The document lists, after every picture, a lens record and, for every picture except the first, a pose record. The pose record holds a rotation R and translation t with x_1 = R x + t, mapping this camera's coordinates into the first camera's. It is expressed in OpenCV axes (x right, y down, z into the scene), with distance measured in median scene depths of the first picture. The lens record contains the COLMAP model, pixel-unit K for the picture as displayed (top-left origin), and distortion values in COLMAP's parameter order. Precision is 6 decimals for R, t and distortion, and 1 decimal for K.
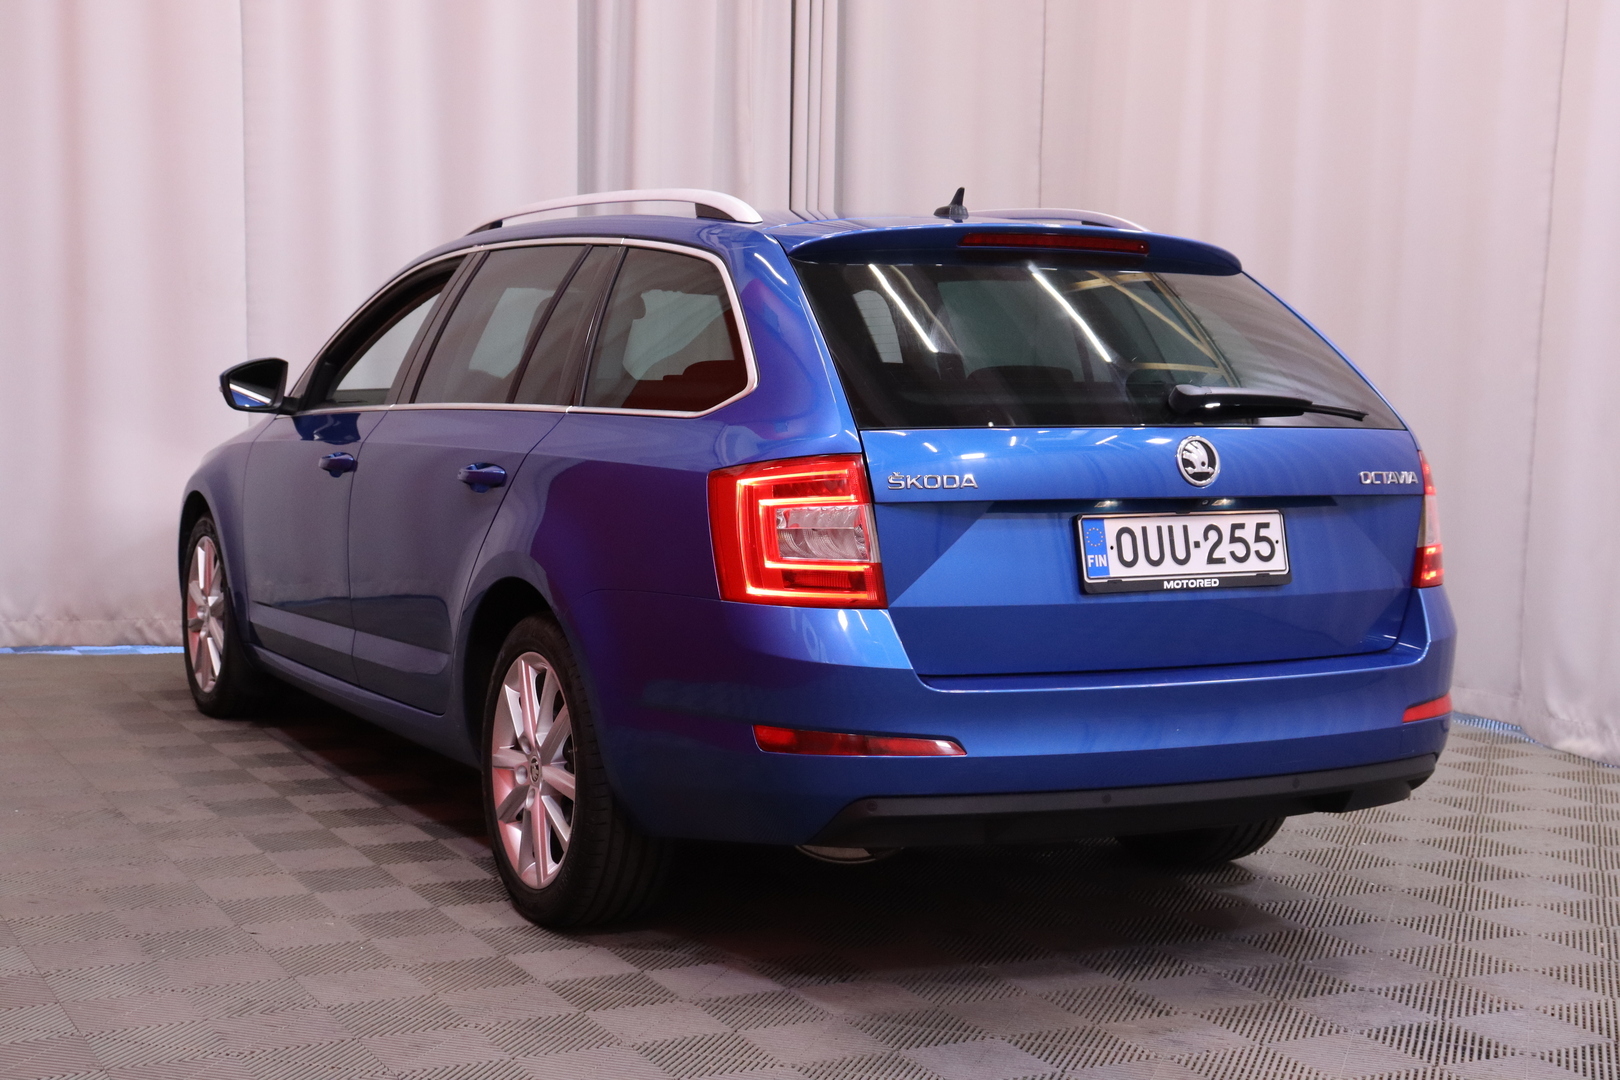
lens RADIAL K [[2359.7, 0, 802.8], [0, 2359.7, 549.4], [0, 0, 1]] dist [0.162597, 0.000000]
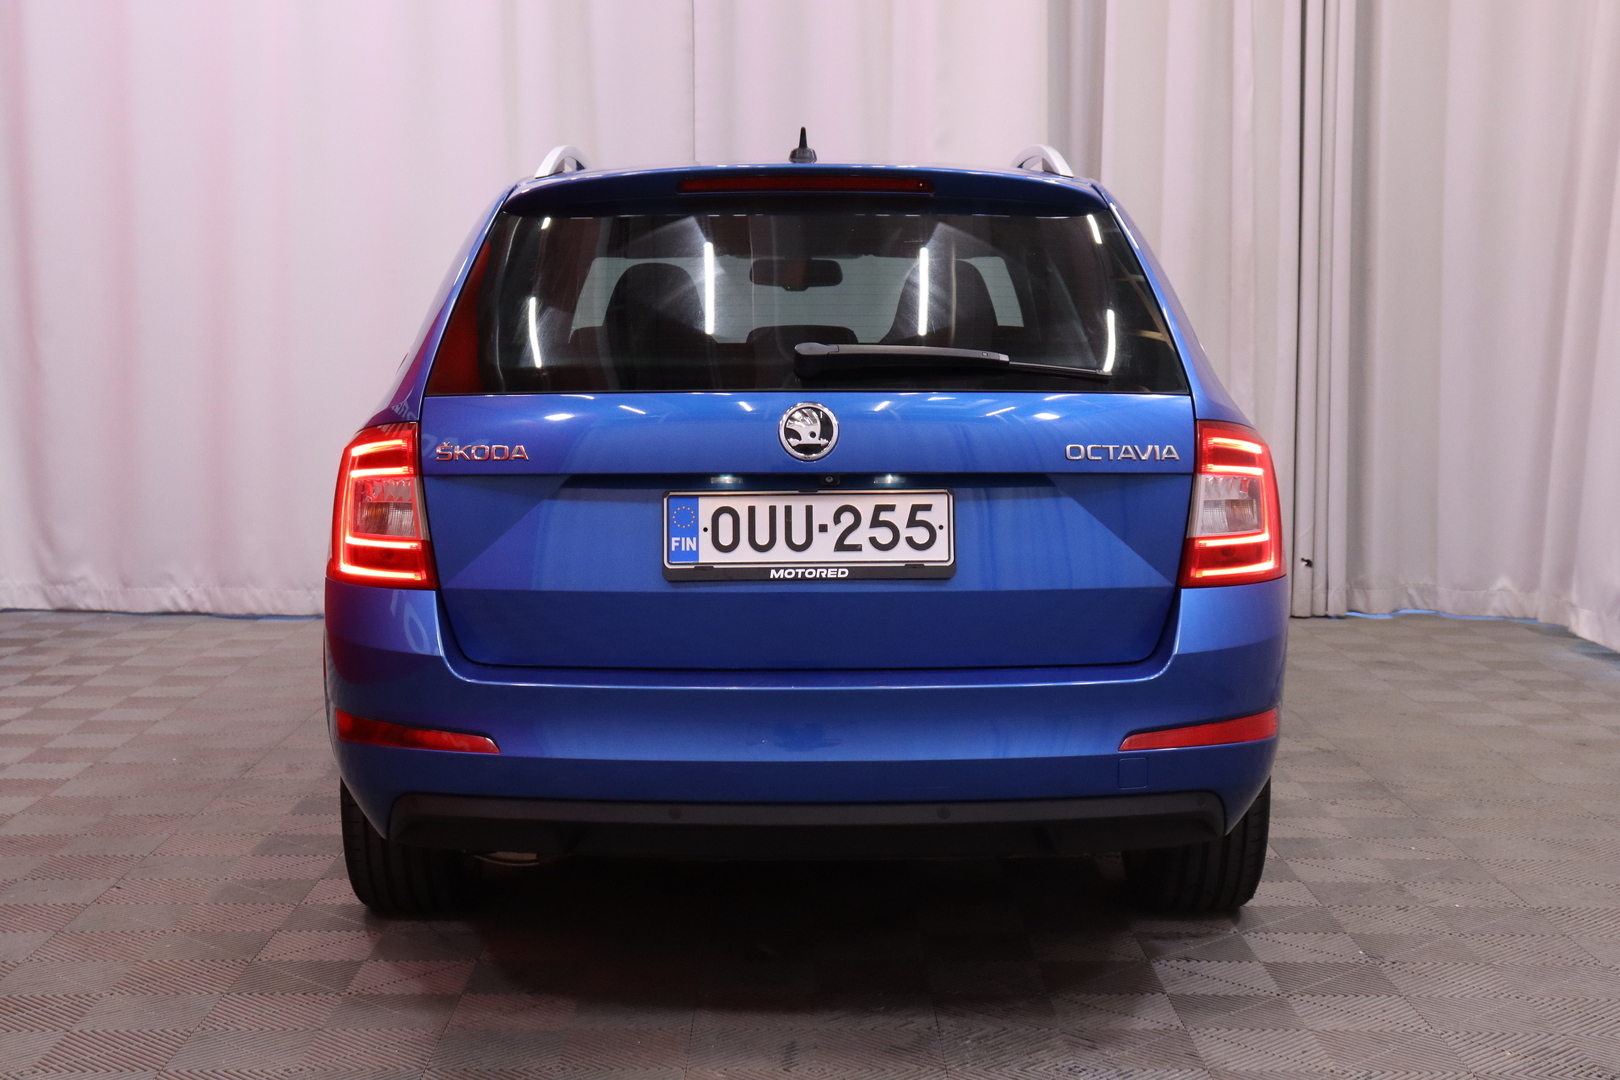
lens RADIAL K [[2216.0, 0, 818.5], [0, 2216.0, 527.9], [0, 0, 1]] dist [0.198477, 0.000000]
pose [[0.880554, 0.023256, -0.473376, 0.546314], [-0.019637, 0.999728, 0.012587, -0.012297], [0.473540, -0.001788, 0.880771, 0.288508]]
